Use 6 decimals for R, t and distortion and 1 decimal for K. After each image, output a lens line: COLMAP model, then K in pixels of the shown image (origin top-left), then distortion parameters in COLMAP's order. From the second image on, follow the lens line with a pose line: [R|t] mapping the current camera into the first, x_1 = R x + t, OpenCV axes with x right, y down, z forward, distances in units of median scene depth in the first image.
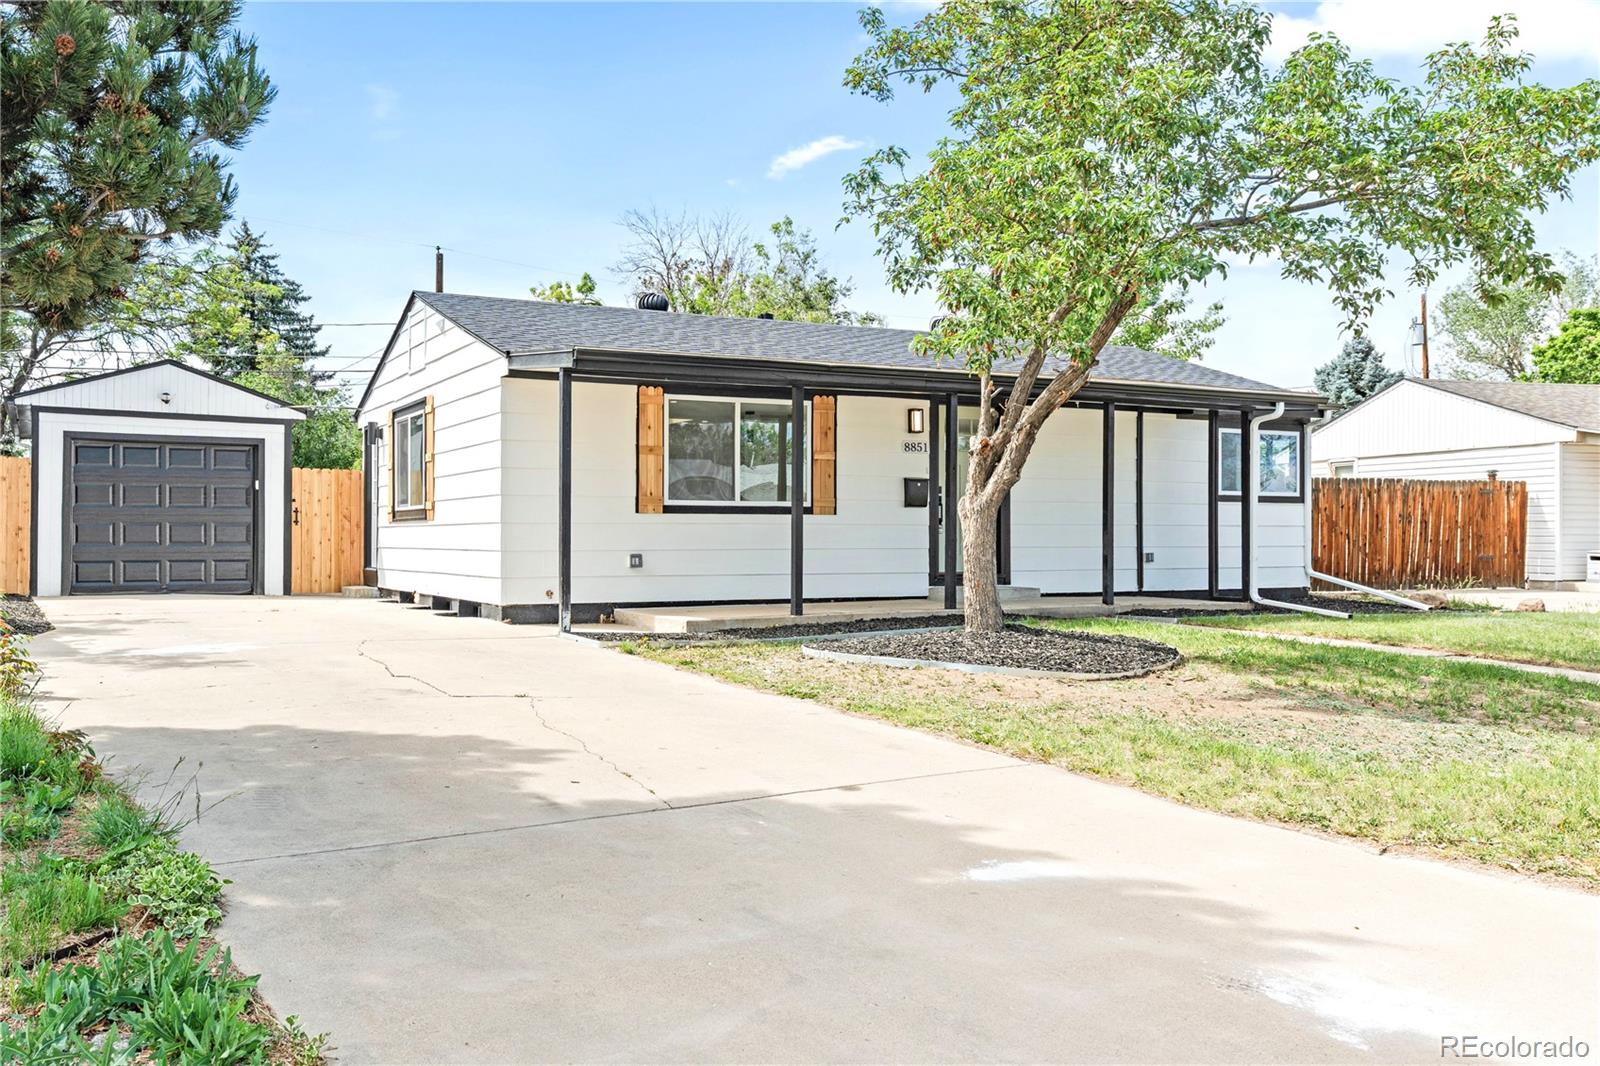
lens RADIAL K [[1491.8, 0, 794.2], [0, 1491.8, 535.1], [0, 0, 1]] dist [-0.038528, -0.006034]
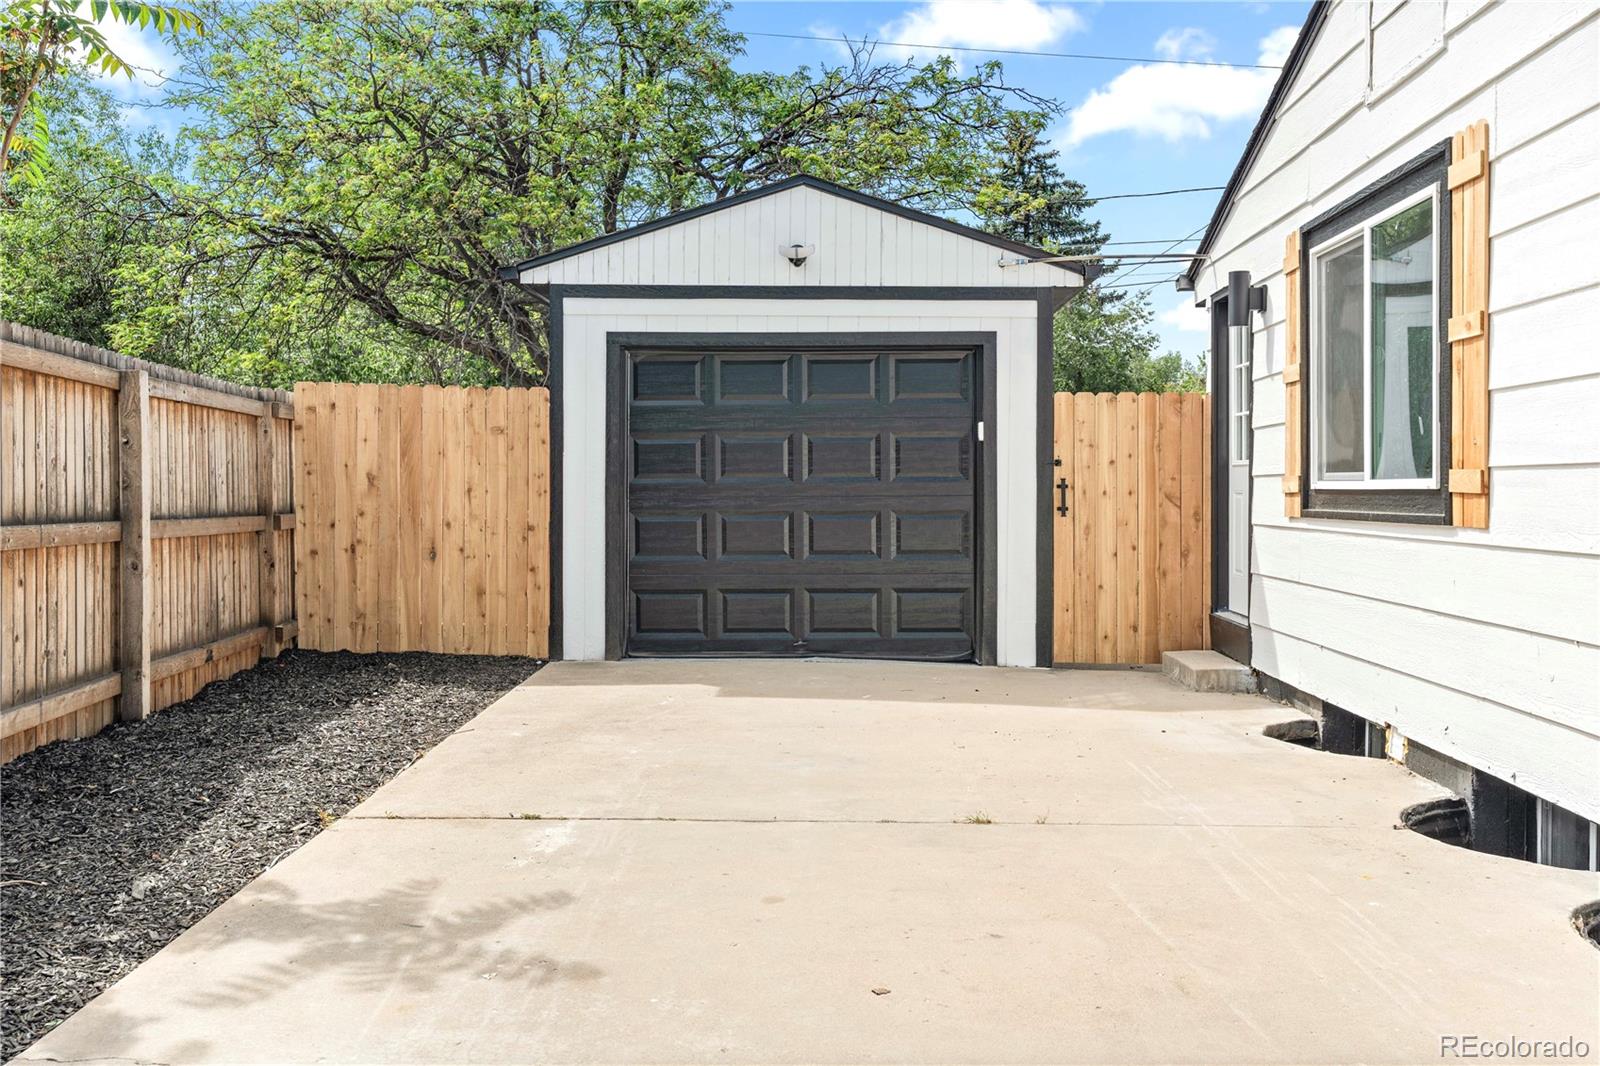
lens RADIAL K [[1465.5, 0, 743.3], [0, 1465.5, 519.3], [0, 0, 1]] dist [0.028005, 0.000000]
pose [[0.851776, 0.006158, -0.523871, -0.186609], [0.007248, 0.999697, 0.023535, -0.017853], [0.523857, -0.023843, 0.851473, 0.577206]]
